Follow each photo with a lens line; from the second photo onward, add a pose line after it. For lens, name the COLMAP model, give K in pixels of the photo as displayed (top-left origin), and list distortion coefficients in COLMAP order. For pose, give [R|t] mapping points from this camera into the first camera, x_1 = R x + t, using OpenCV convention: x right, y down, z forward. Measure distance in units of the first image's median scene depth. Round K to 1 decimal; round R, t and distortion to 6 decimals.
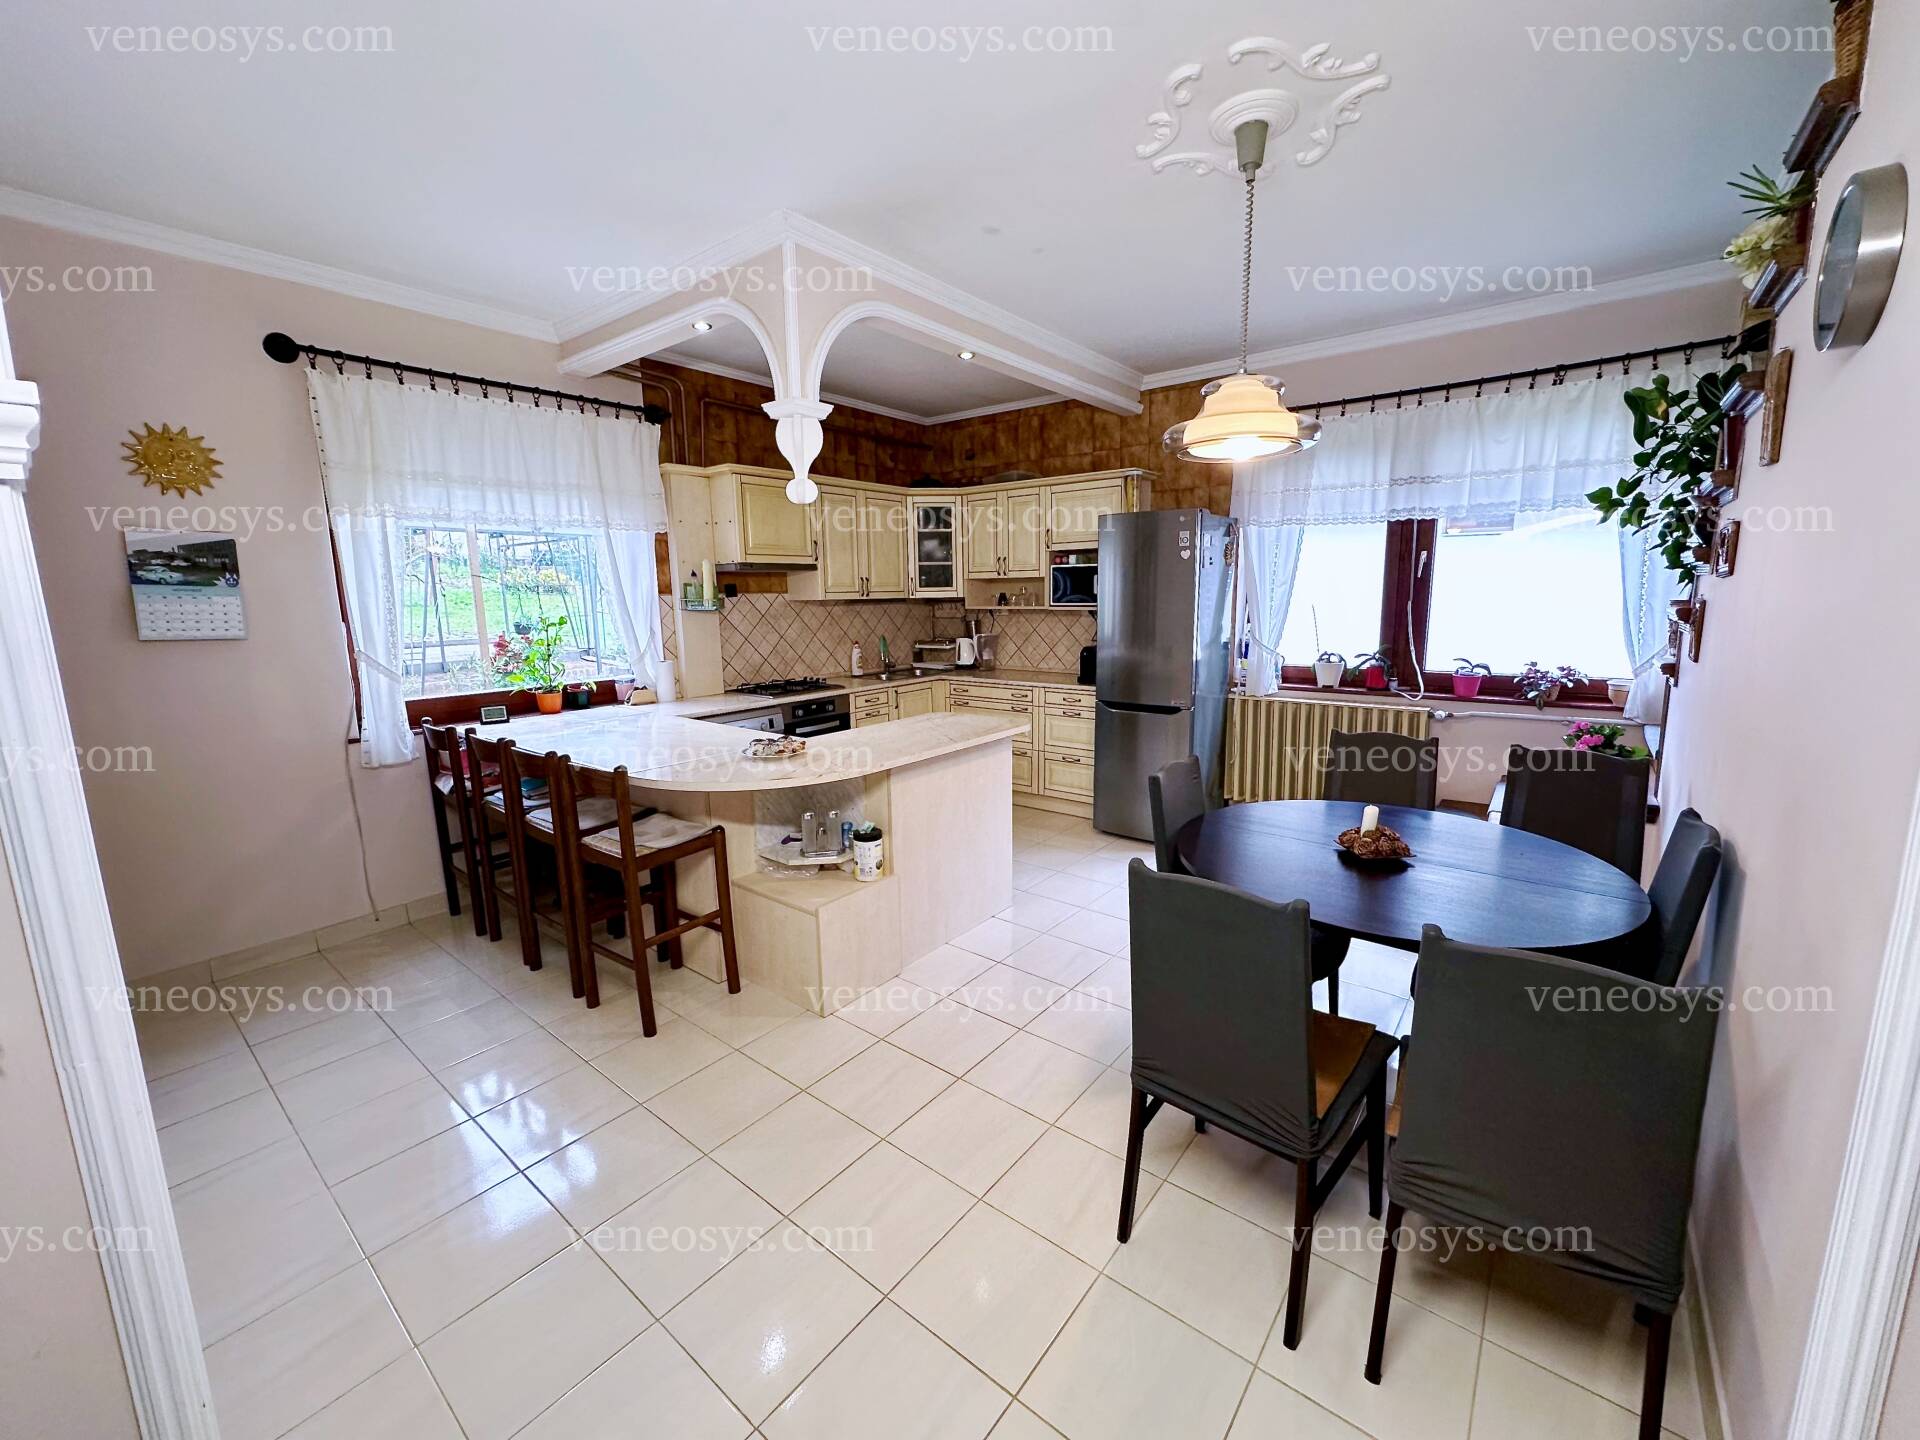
lens RADIAL K [[763.8, 0, 962.6], [0, 763.8, 720.4], [0, 0, 1]] dist [-0.000303, 0.000174]
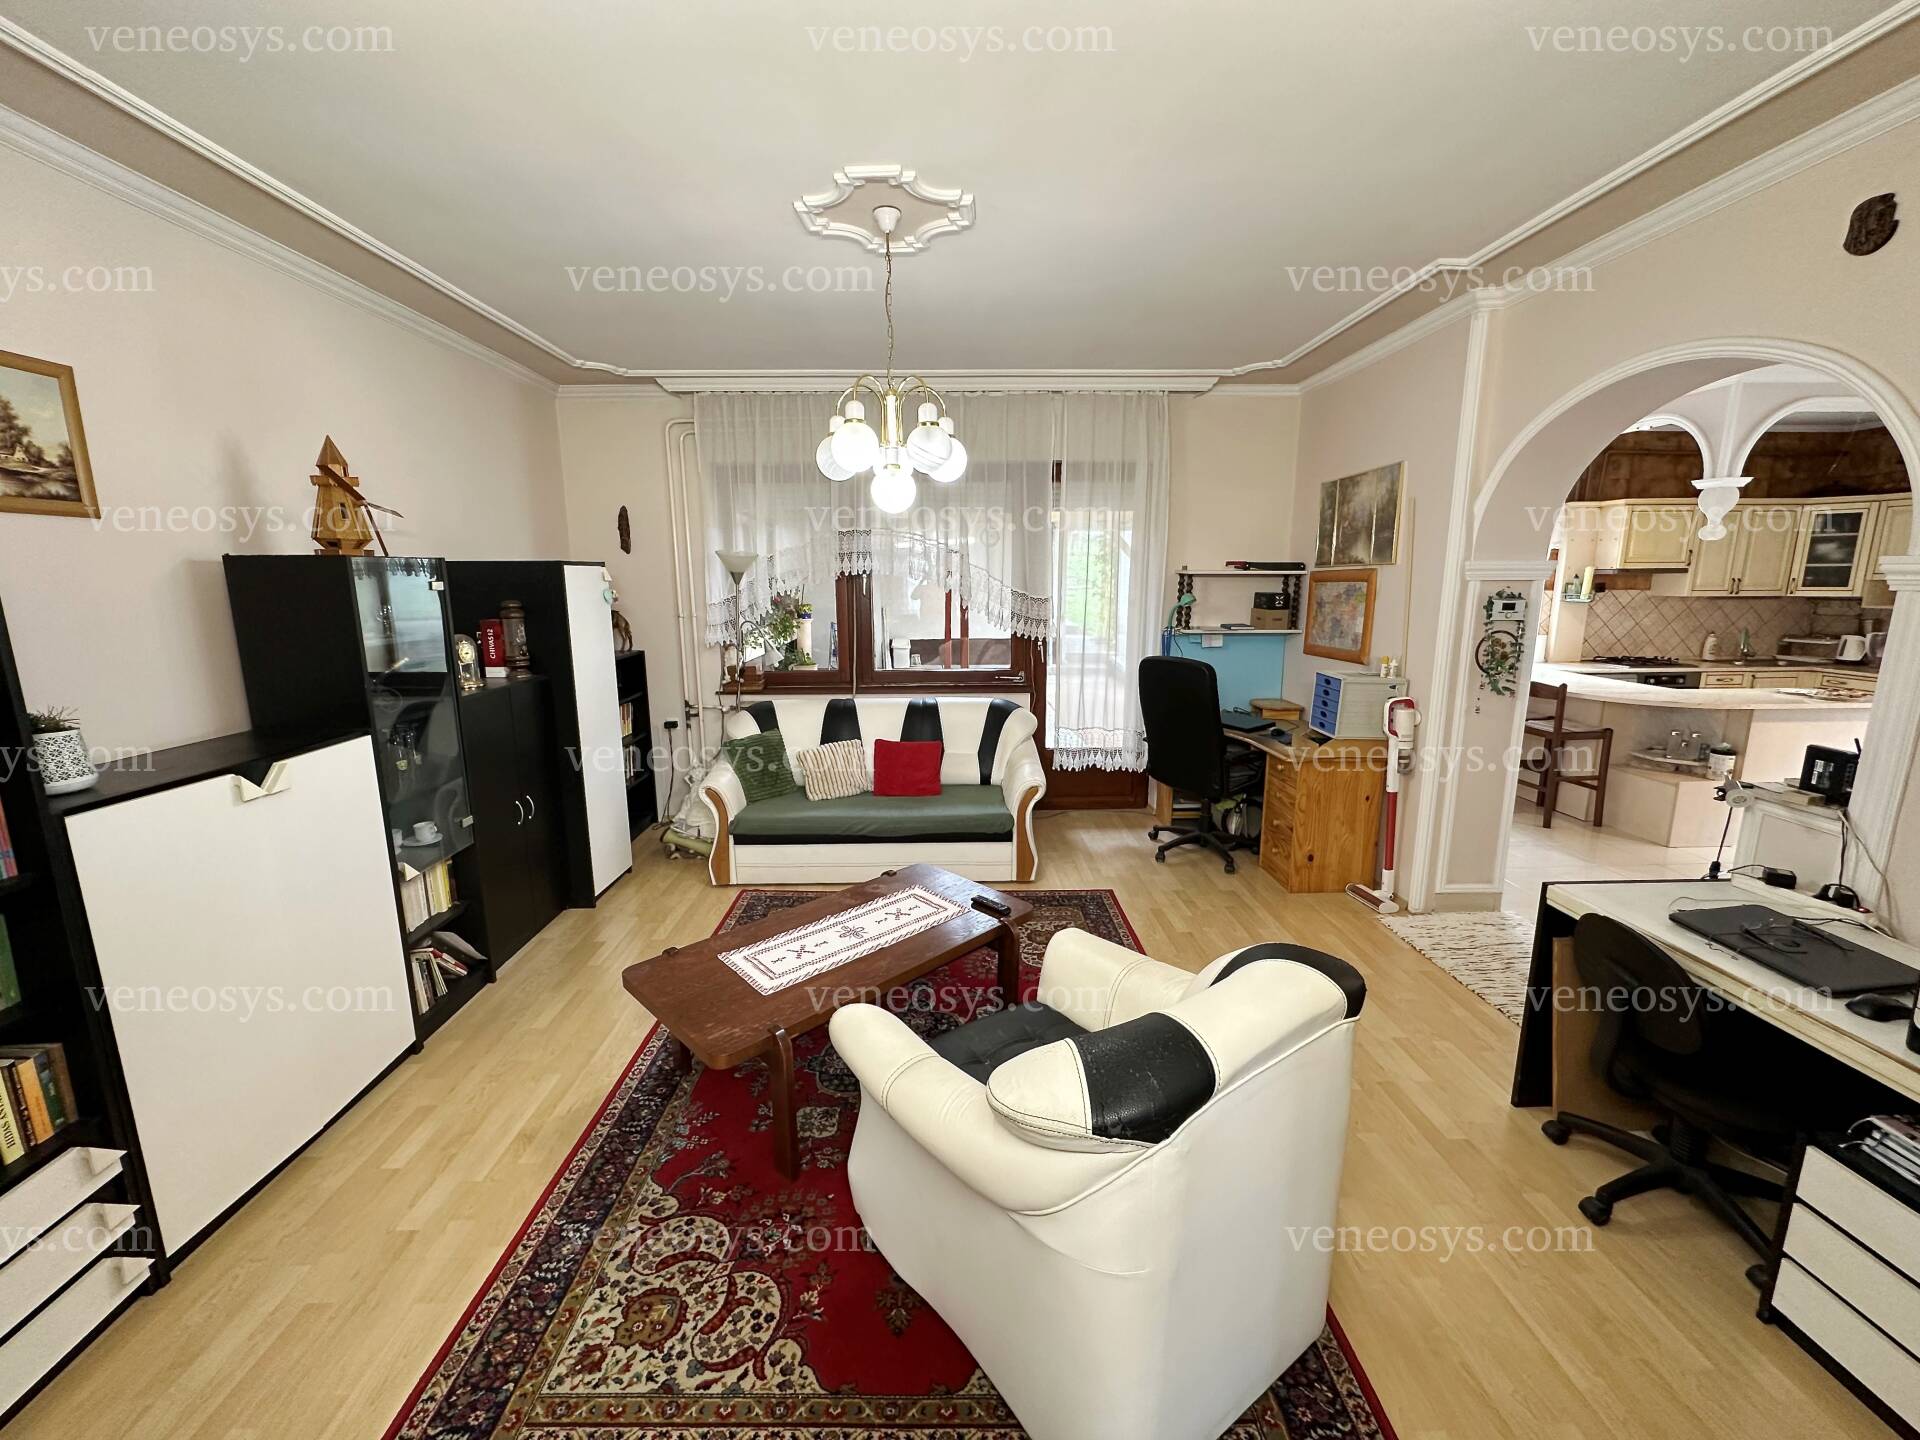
lens RADIAL K [[763.8, 0, 951.7], [0, 763.8, 717.9], [0, 0, 1]] dist [-0.000303, 0.000174]
pose [[0.640442, 0.151787, -0.752858, 0.018439], [-0.133413, 0.987359, 0.085575, 0.093957], [0.756330, 0.045635, 0.652597, -0.727779]]
